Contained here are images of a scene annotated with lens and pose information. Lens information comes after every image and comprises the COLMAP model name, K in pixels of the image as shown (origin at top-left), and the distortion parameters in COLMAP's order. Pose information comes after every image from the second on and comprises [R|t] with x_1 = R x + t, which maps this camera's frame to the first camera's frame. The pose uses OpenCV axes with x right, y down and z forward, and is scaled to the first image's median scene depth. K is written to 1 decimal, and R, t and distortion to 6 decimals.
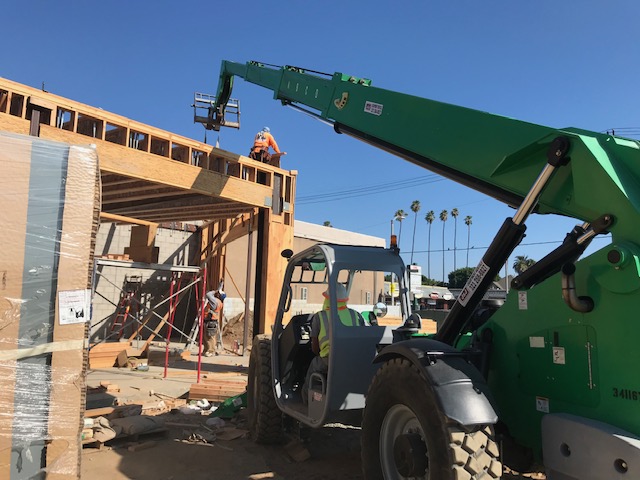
lens RADIAL K [[537.8, 0, 319.0], [0, 537.8, 237.7], [0, 0, 1]] dist [0.003096, 0.007136]
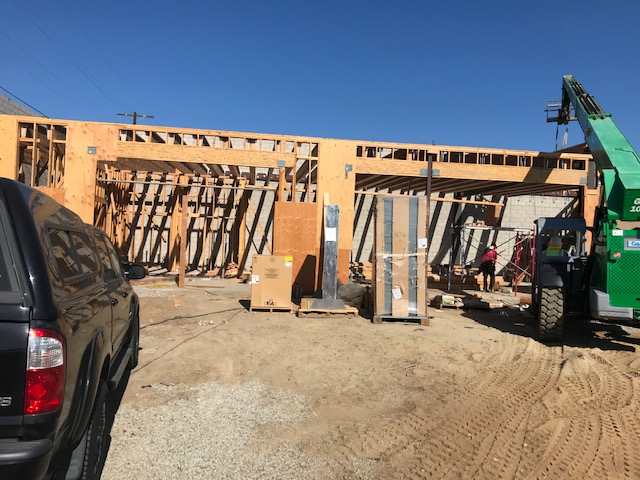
lens RADIAL K [[537.8, 0, 319.9], [0, 537.8, 238.7], [0, 0, 1]] dist [0.003096, 0.007136]
pose [[0.708680, -0.011306, -0.705439, 0.483171], [0.065902, 0.996561, 0.050233, -0.037259], [0.702445, -0.082089, 0.706988, -0.605629]]
